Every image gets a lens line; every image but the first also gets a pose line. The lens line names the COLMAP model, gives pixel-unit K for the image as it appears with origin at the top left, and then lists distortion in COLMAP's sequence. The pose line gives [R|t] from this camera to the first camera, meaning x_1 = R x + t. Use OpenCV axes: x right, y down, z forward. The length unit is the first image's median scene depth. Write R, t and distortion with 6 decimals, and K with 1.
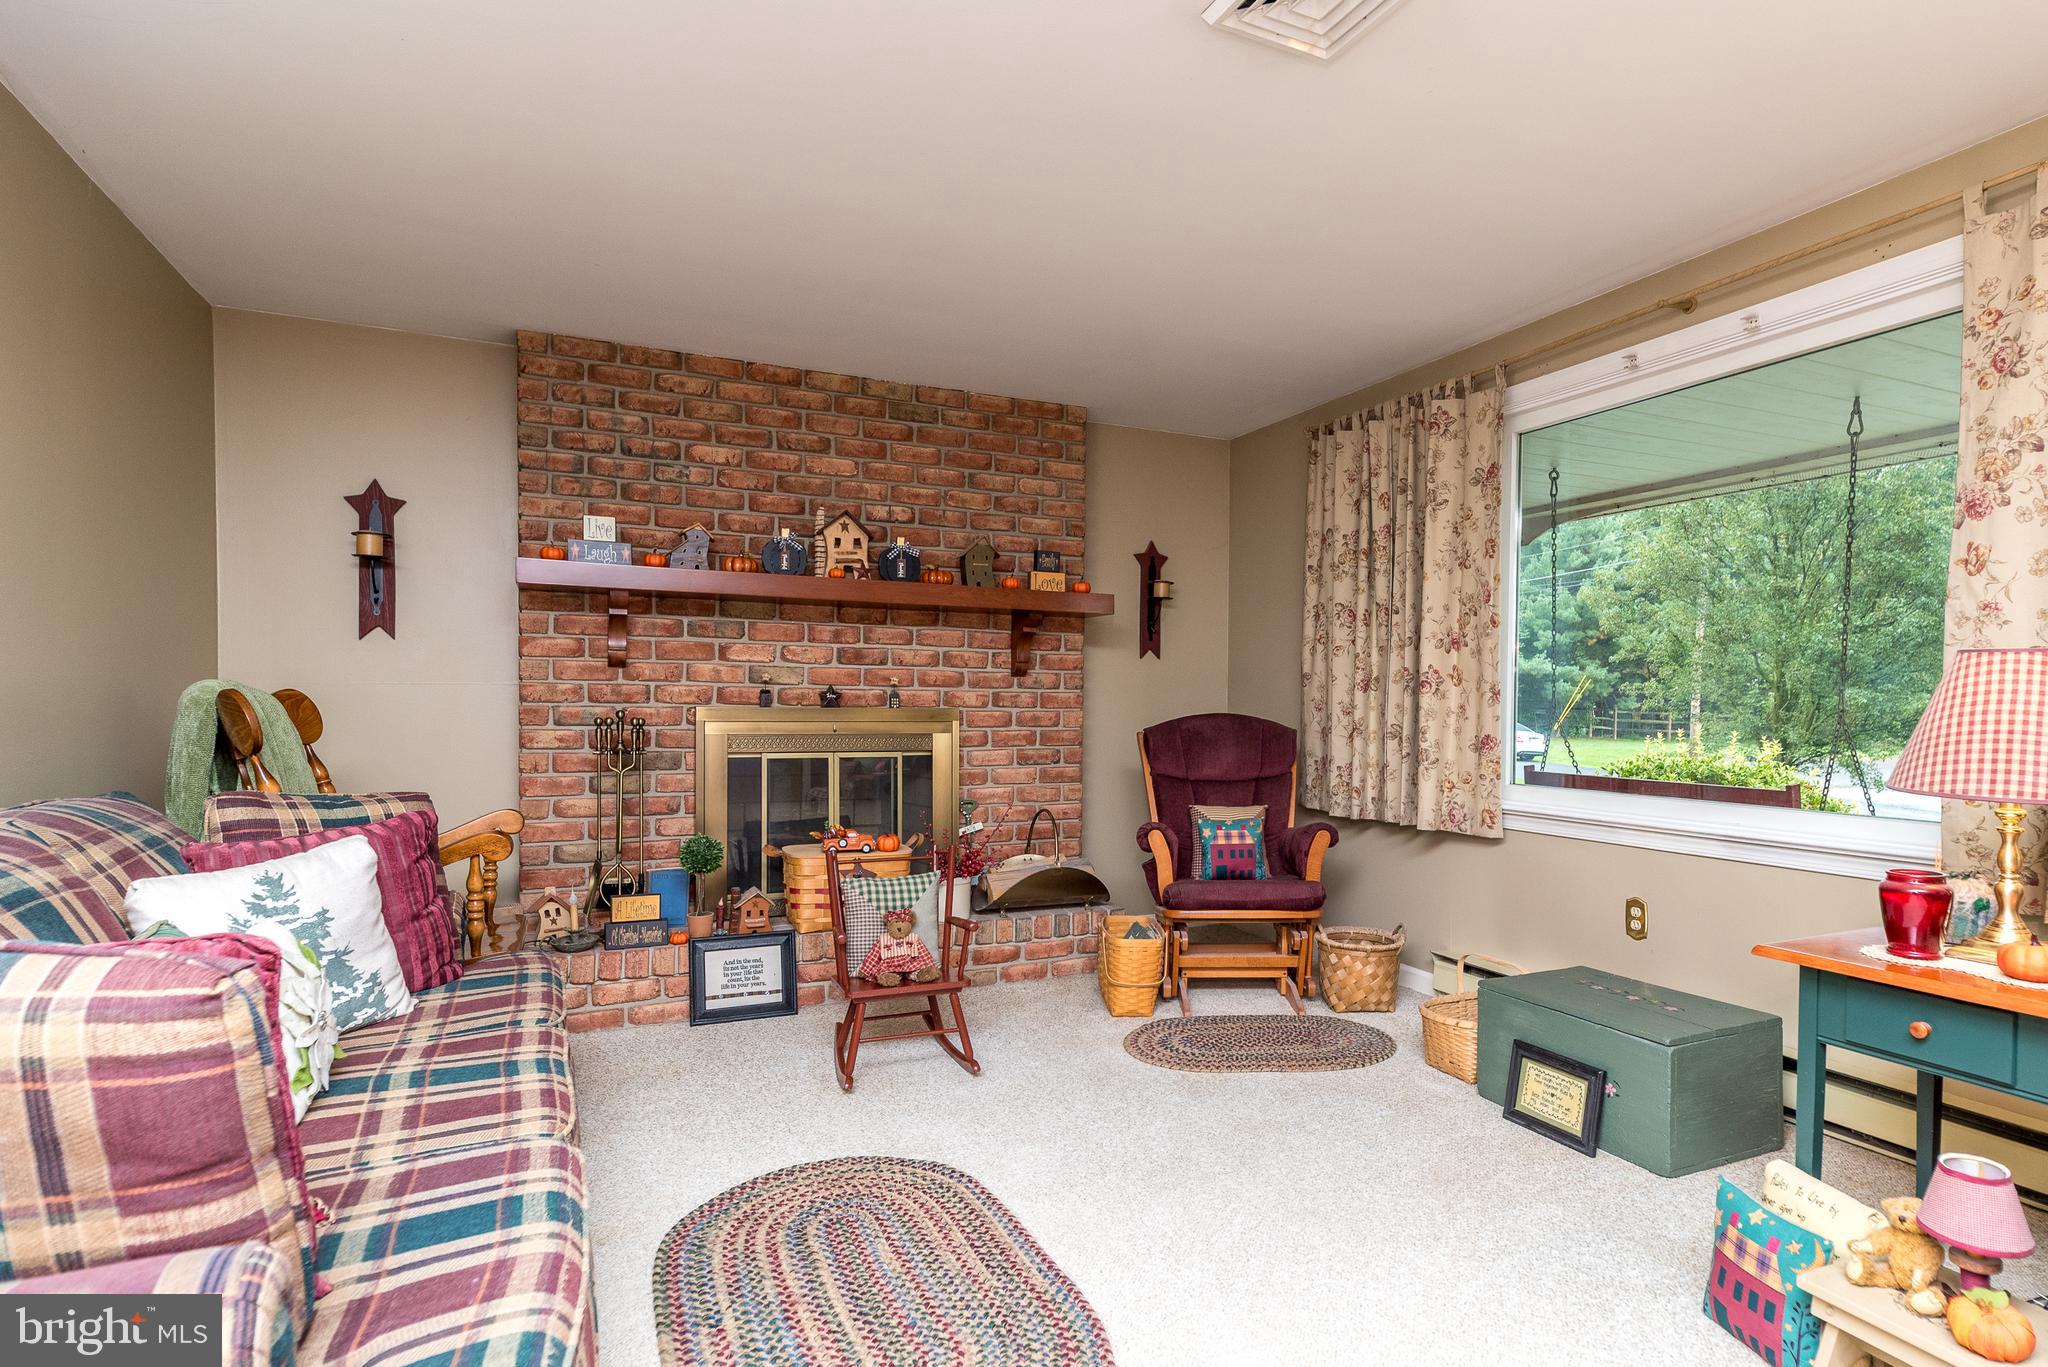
lens RADIAL K [[1102.6, 0, 1026.8], [0, 1102.6, 738.1], [0, 0, 1]] dist [0.000048, 0.000062]
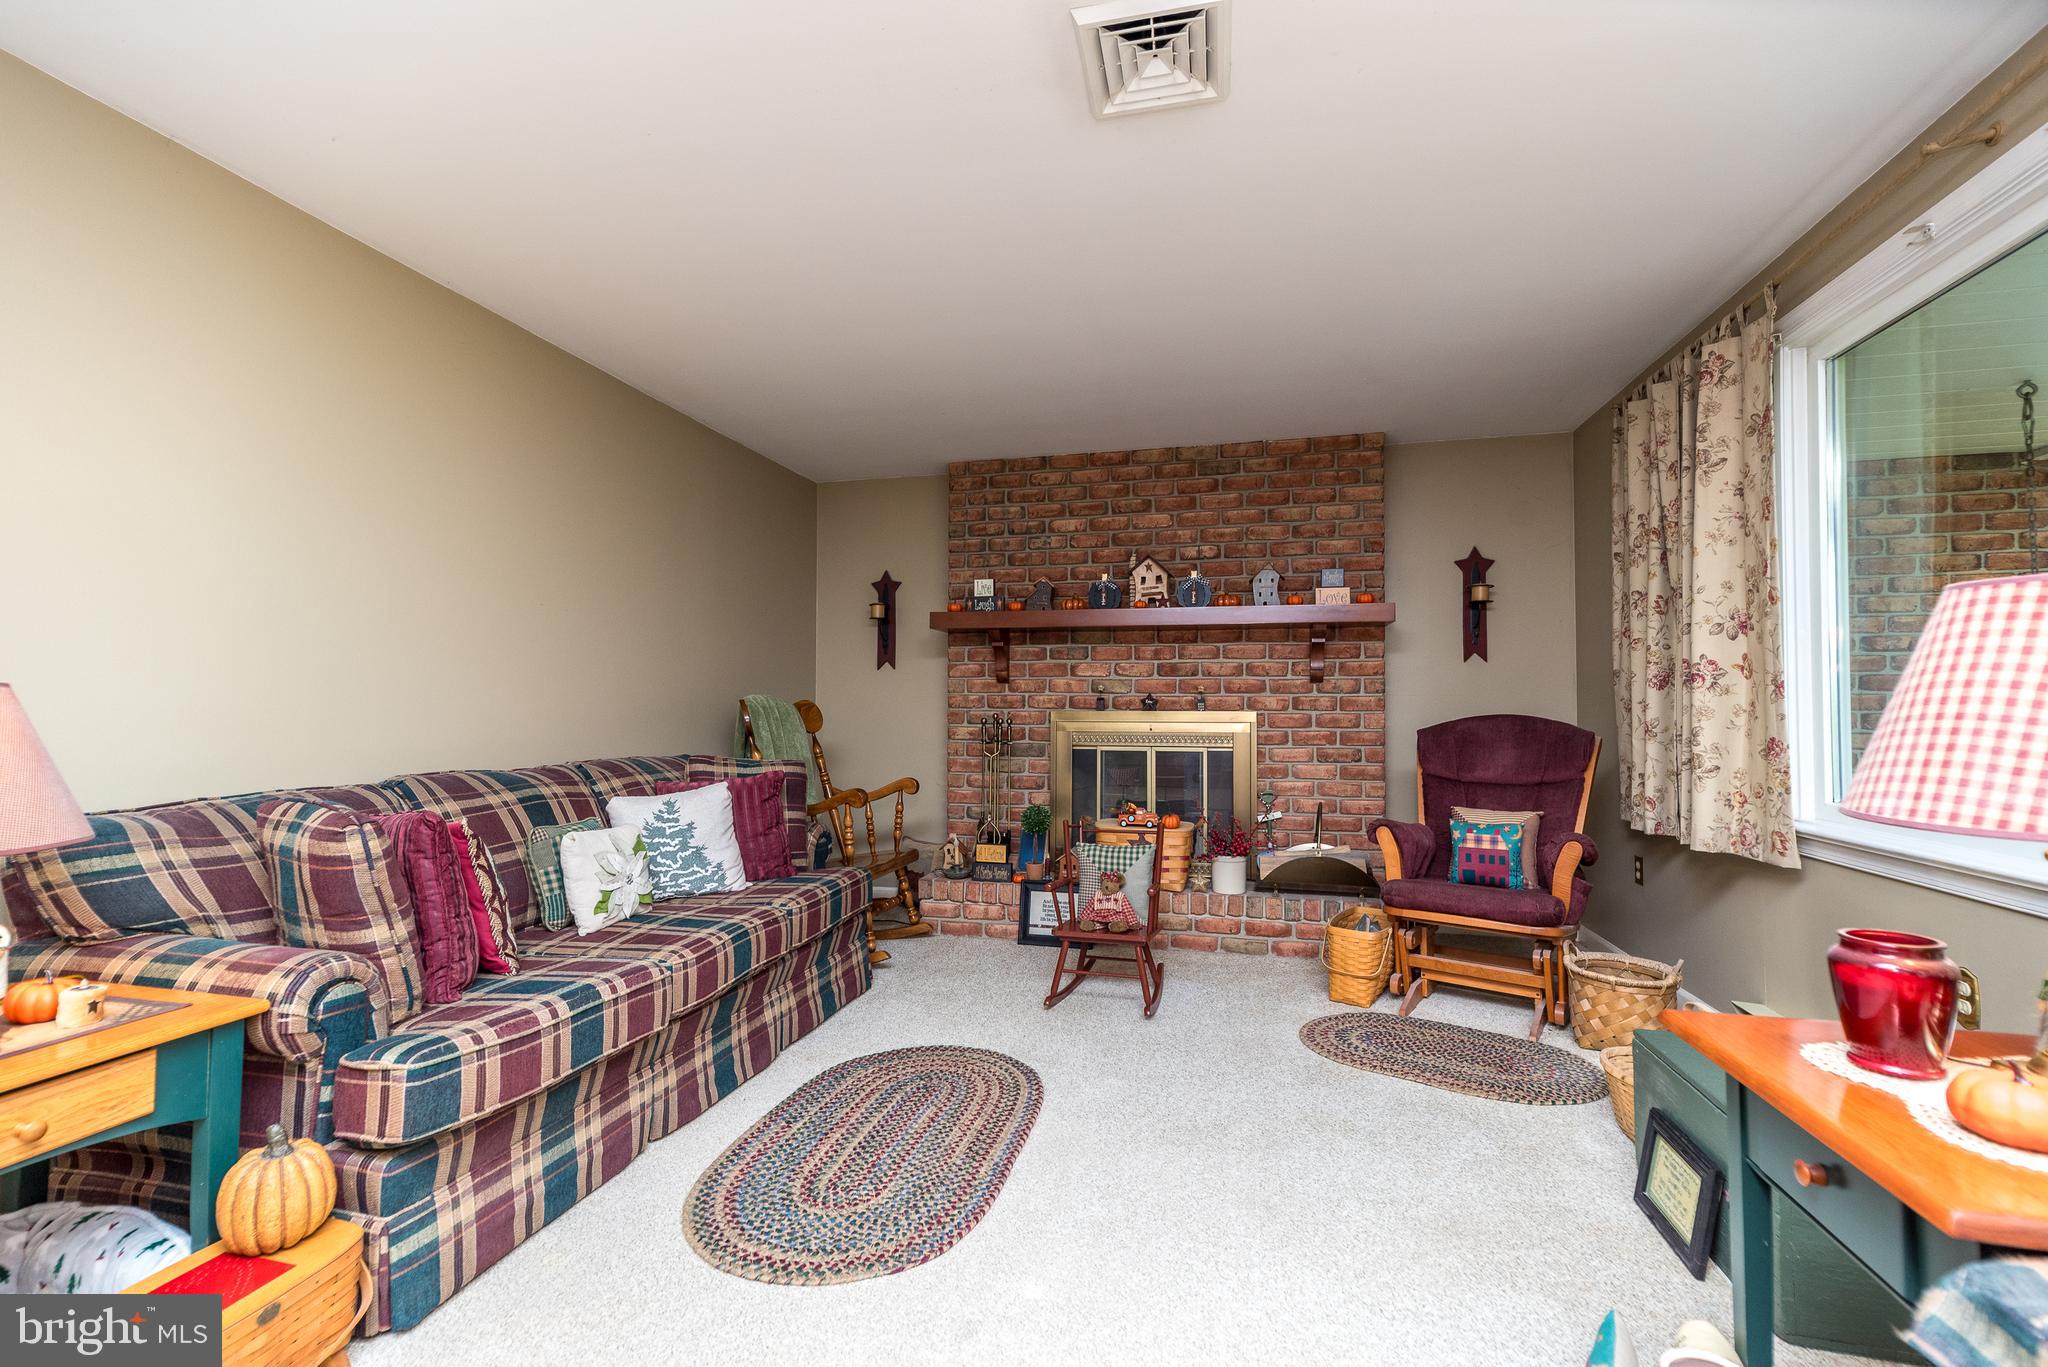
lens RADIAL K [[886.1, 0, 1020.3], [0, 886.1, 696.0], [0, 0, 1]] dist [0.004162, 0.000257]
pose [[0.769150, -0.016671, -0.638850, 0.367671], [-0.018867, 0.998632, -0.048775, 0.007688], [0.638789, 0.049568, 0.767783, 0.132978]]
